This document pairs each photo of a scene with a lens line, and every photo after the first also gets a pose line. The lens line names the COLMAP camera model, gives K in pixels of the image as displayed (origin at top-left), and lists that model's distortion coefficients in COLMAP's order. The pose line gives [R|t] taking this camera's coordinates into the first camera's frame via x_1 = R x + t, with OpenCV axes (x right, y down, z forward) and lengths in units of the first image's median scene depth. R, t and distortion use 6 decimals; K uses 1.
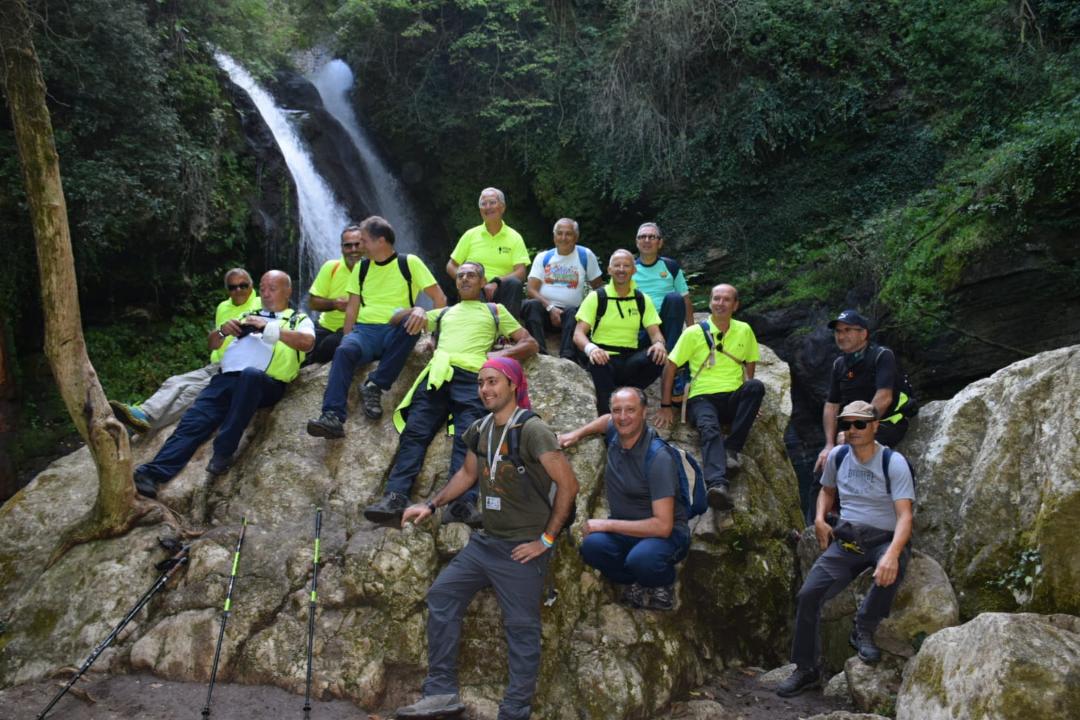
lens RADIAL K [[847.3, 0, 532.4], [0, 847.3, 367.9], [0, 0, 1]] dist [-0.137377, 0.111362]
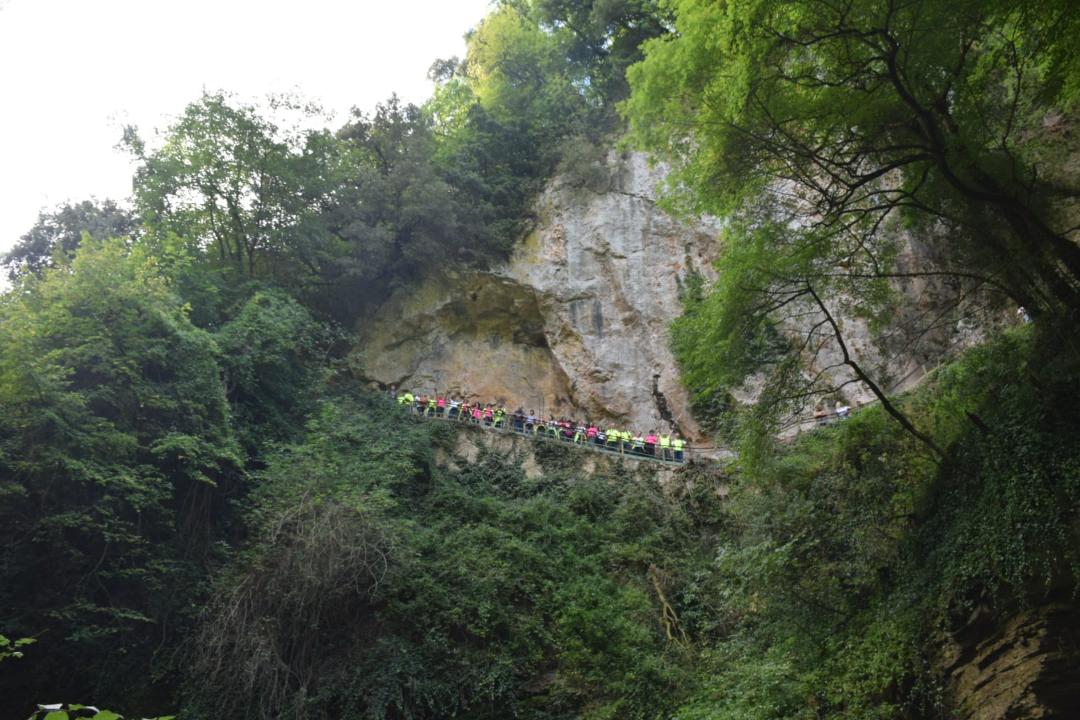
lens RADIAL K [[847.3, 0, 535.2], [0, 847.3, 361.2], [0, 0, 1]] dist [-0.137377, 0.111362]
pose [[0.906828, 0.290320, 0.305577, 0.054772], [-0.015336, 0.747219, -0.664400, 0.018408], [-0.421222, 0.597811, 0.682052, 0.192128]]
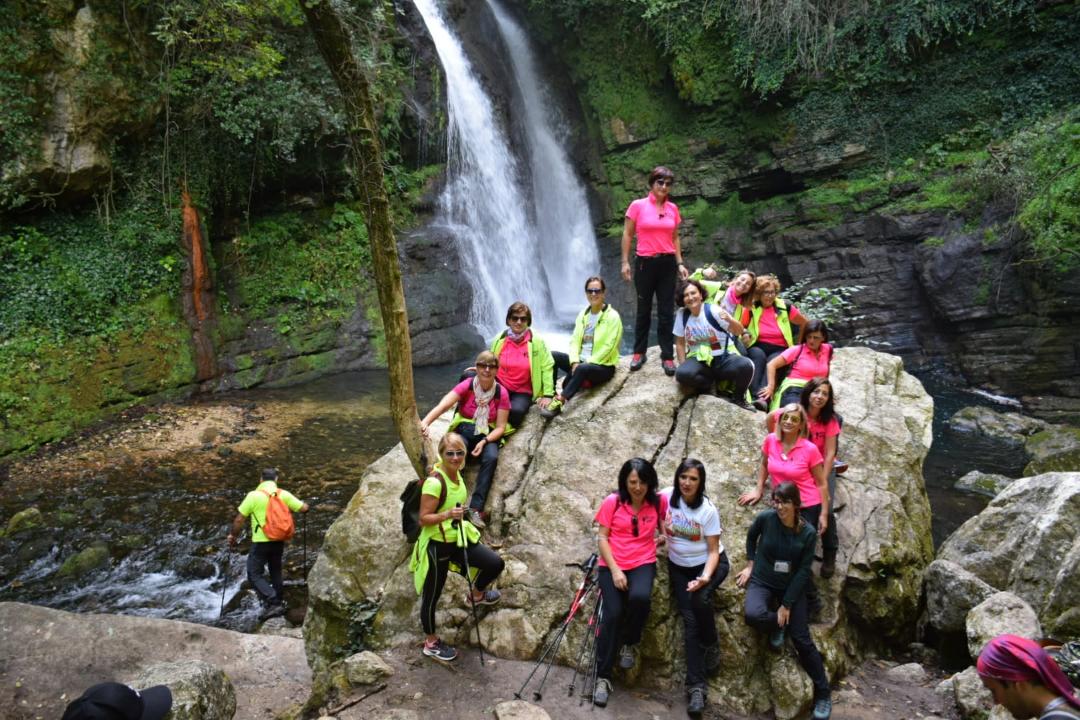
lens RADIAL K [[847.3, 0, 531.1], [0, 847.3, 367.8], [0, 0, 1]] dist [-0.137377, 0.111362]
pose [[0.991397, 0.063779, -0.114299, -0.040440], [-0.040054, 0.979186, 0.198972, -0.076908], [0.124610, -0.192682, 0.973317, -0.067134]]
